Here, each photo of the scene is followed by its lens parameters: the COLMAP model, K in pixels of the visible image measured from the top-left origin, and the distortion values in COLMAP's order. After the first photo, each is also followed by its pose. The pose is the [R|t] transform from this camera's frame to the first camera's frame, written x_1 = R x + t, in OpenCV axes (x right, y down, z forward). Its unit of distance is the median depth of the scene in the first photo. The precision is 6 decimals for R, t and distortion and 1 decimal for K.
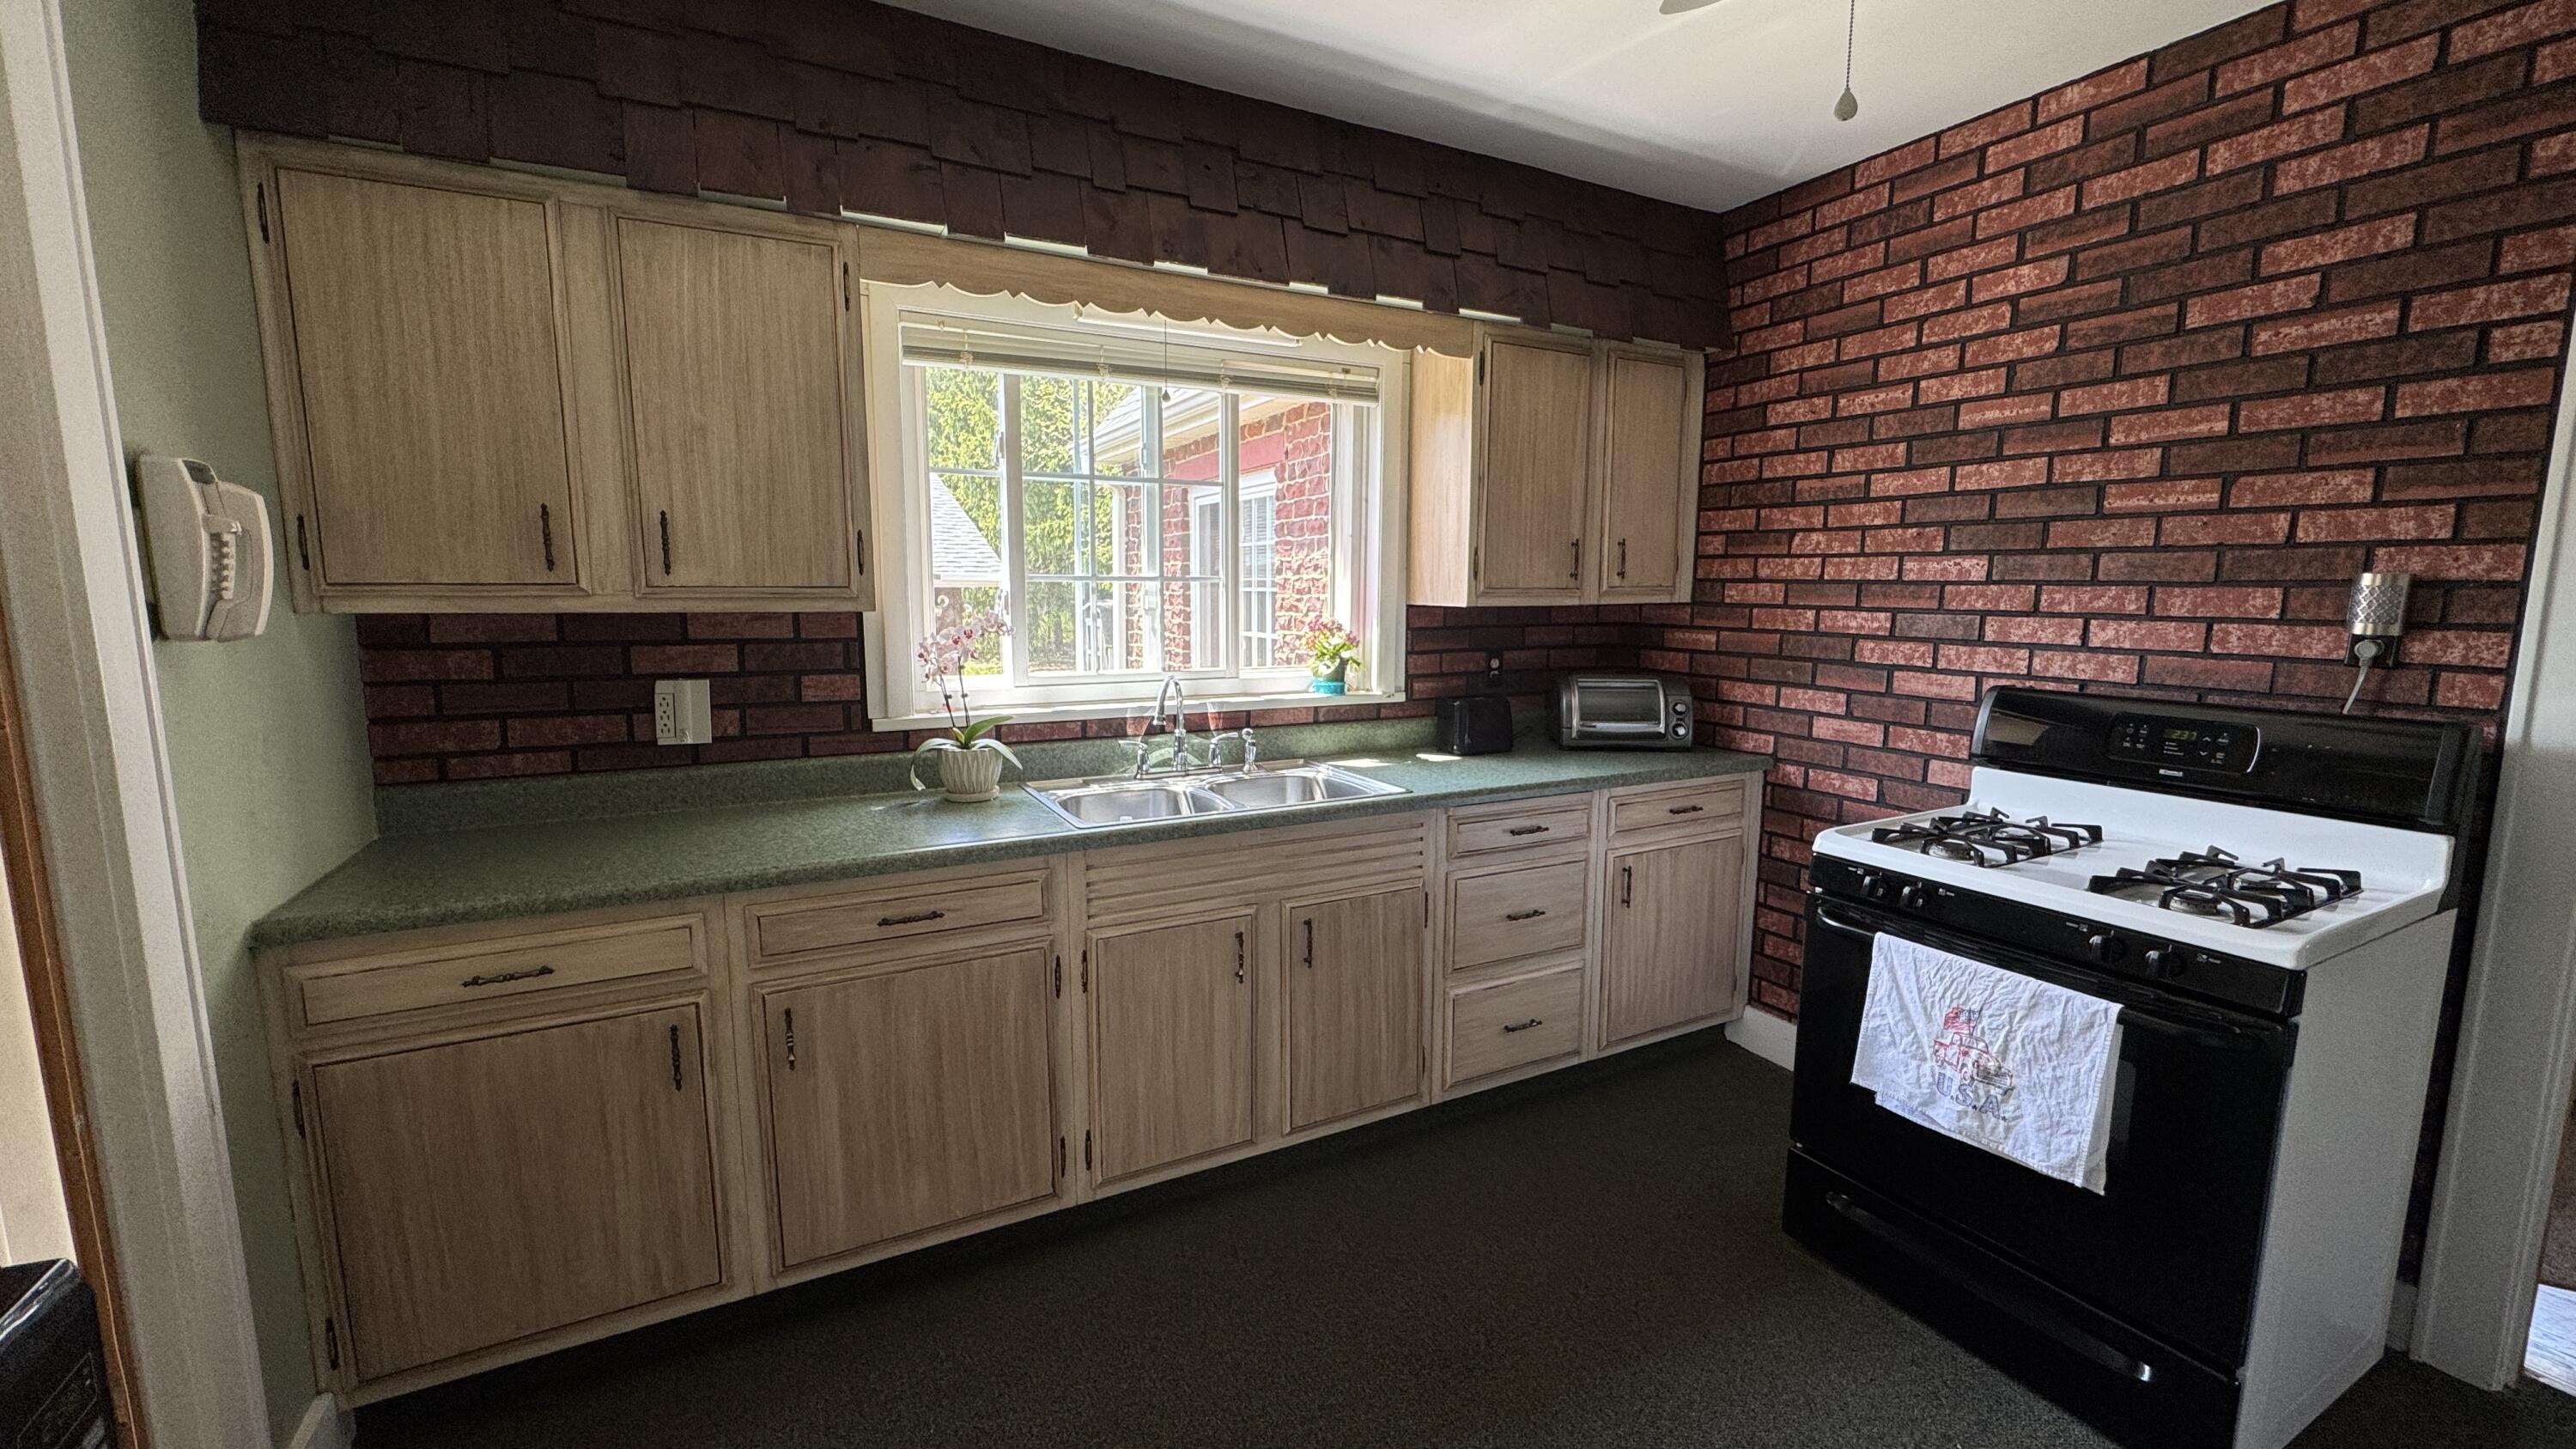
lens RADIAL K [[1020.8, 0, 1290.0], [0, 1020.8, 722.9], [0, 0, 1]] dist [-0.005162, 0.000651]
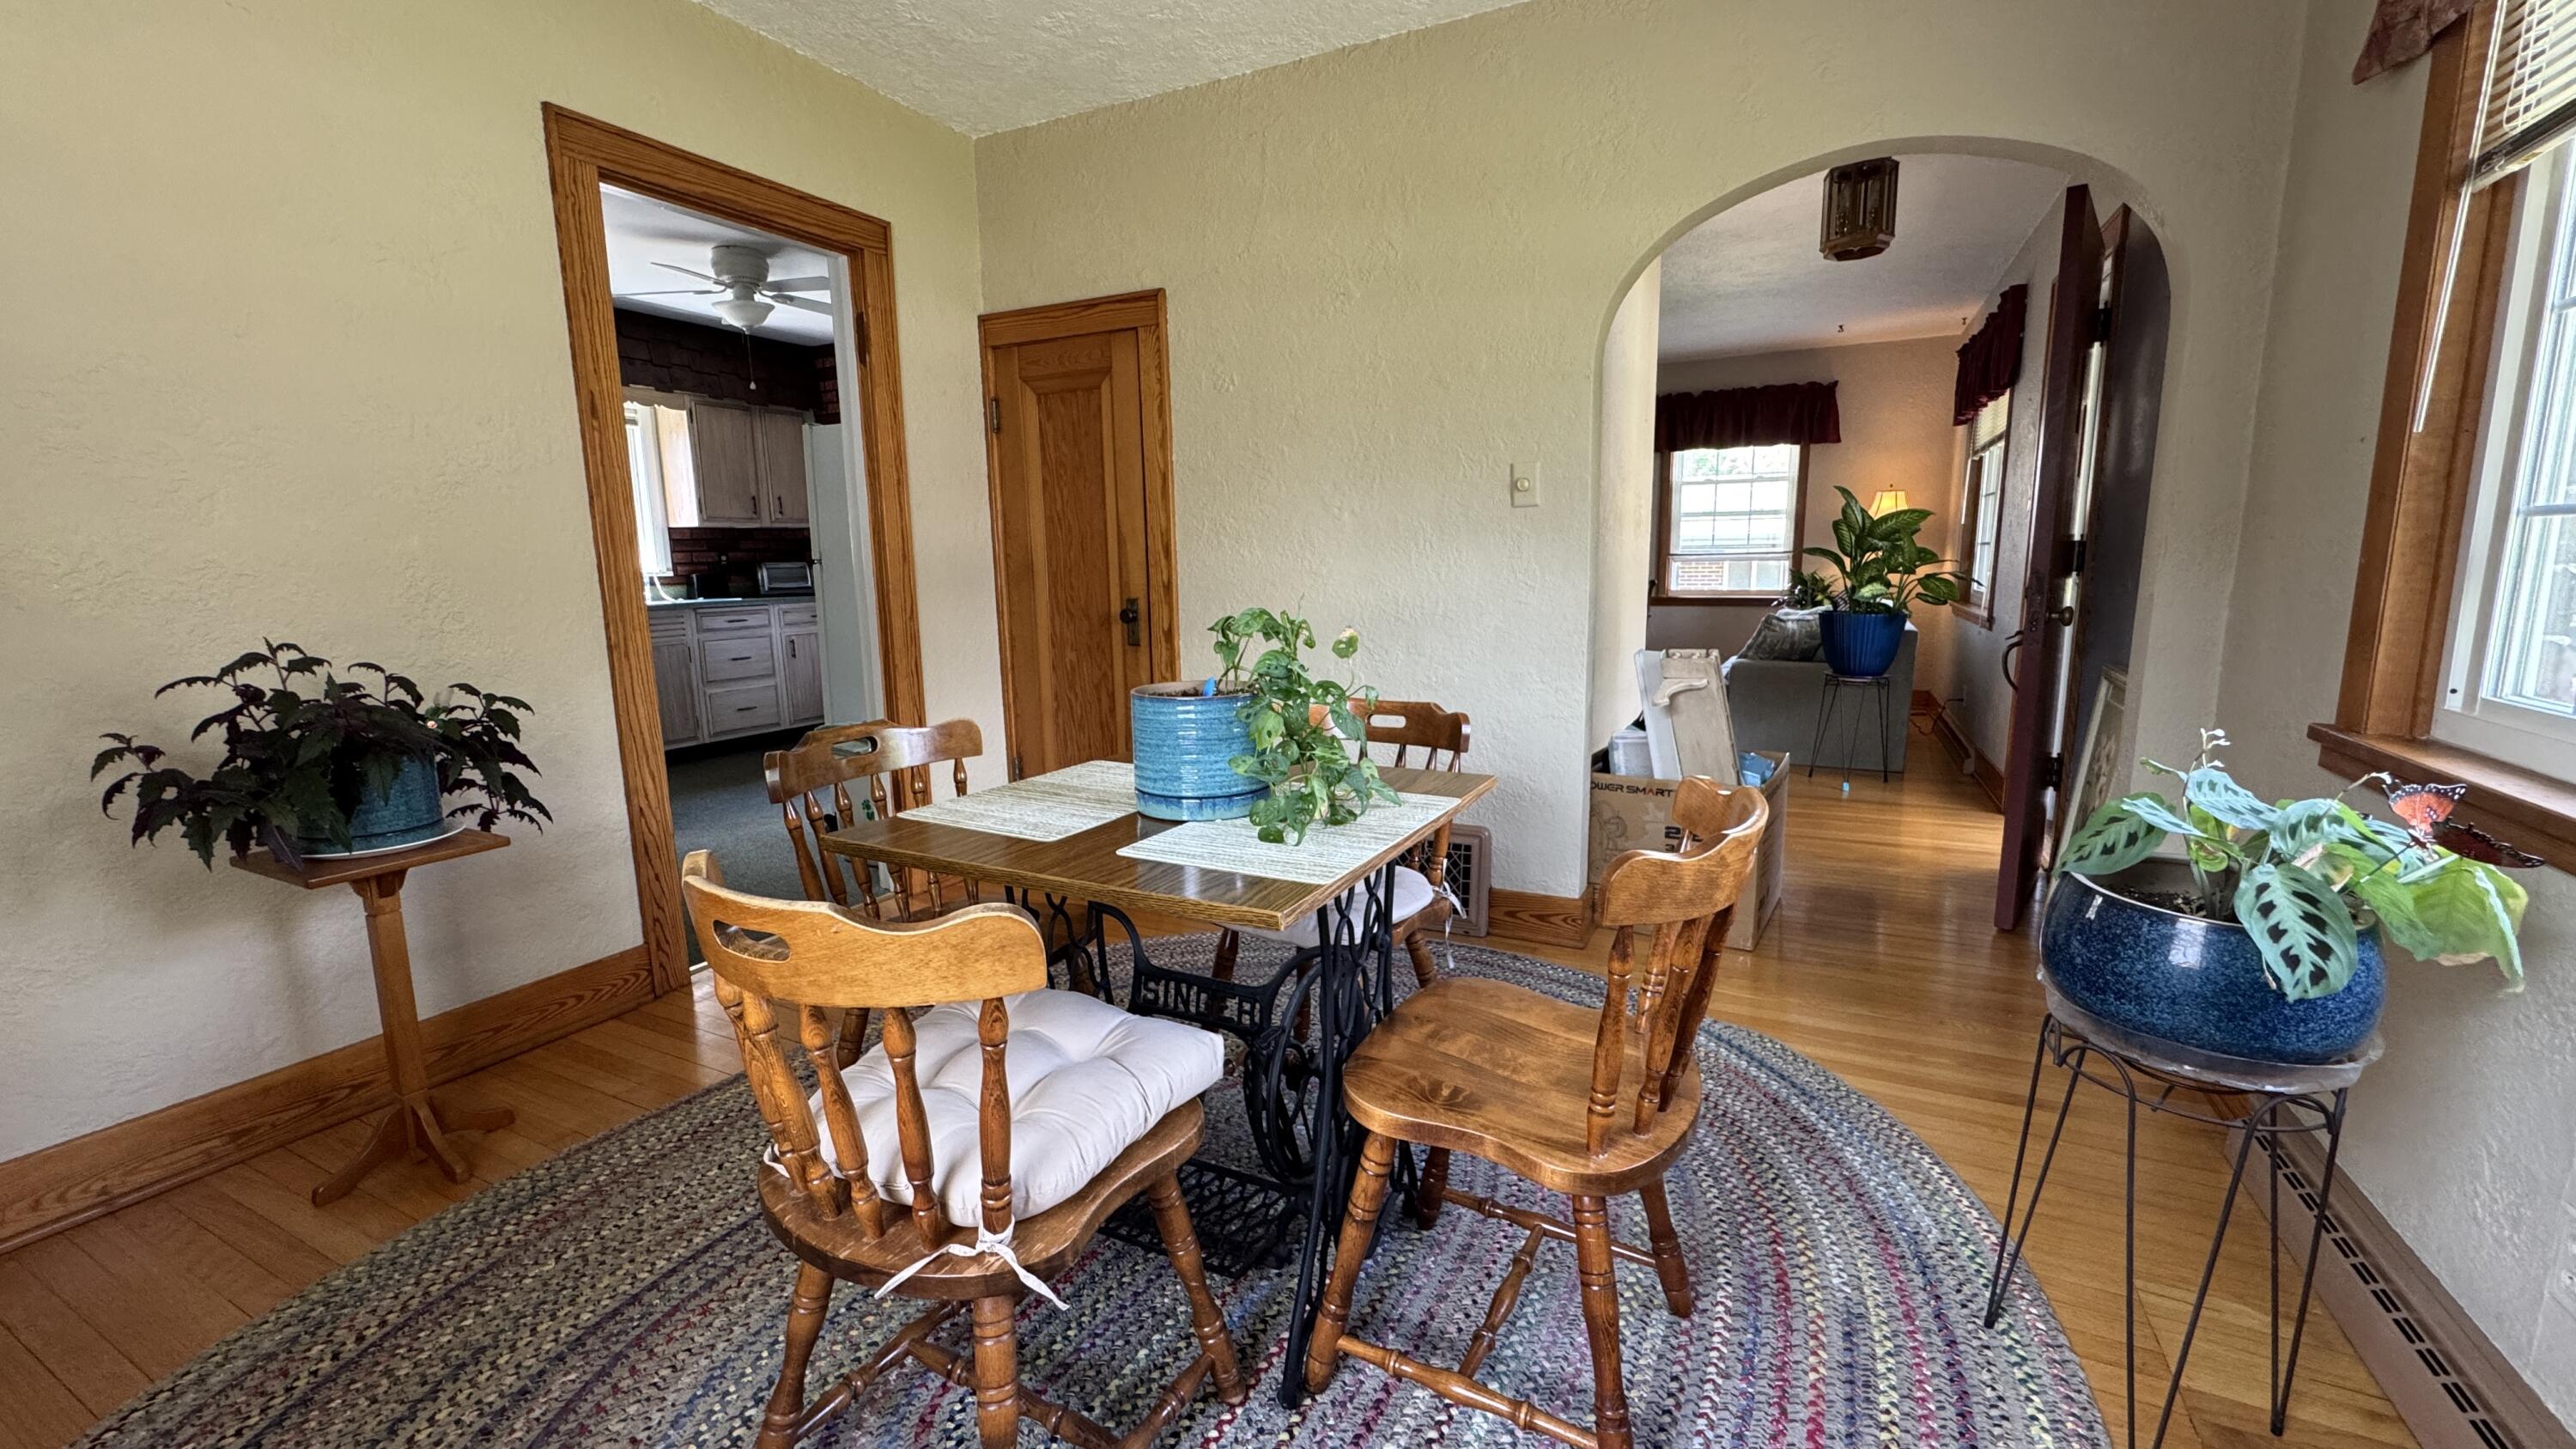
lens RADIAL K [[1020.8, 0, 1281.5], [0, 1020.8, 728.0], [0, 0, 1]] dist [-0.005162, 0.000651]
pose [[0.815388, -0.109276, 0.568507, -0.093138], [0.095752, 0.993955, 0.053721, 0.318243], [-0.570941, 0.010632, 0.820922, -1.490090]]
